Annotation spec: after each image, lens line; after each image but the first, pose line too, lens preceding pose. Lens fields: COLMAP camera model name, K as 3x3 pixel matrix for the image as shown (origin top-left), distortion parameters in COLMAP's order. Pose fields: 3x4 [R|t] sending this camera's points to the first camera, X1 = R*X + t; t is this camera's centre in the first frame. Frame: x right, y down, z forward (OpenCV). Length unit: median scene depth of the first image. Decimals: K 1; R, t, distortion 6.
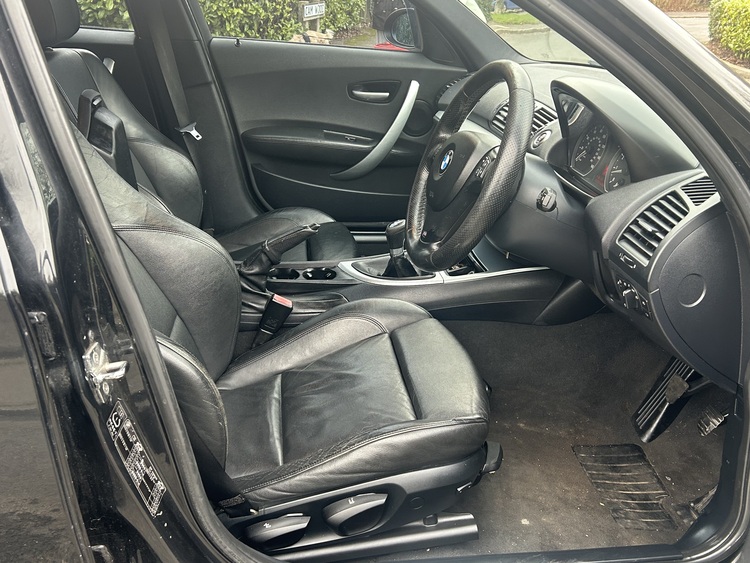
lens RADIAL K [[696.0, 0, 375.5], [0, 696.0, 281.0], [0, 0, 1]] dist [0.016168, 0.000000]
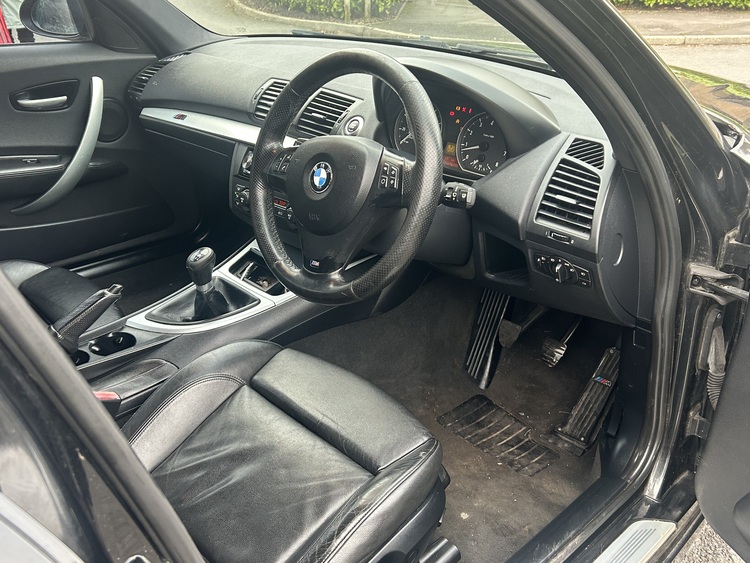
lens RADIAL K [[696.0, 0, 374.9], [0, 696.0, 282.3], [0, 0, 1]] dist [0.016168, 0.000000]
pose [[0.809212, -0.295628, 0.507721, -0.237230], [0.266631, 0.954852, 0.131017, -0.106603], [-0.523530, 0.029353, 0.851501, 0.185583]]
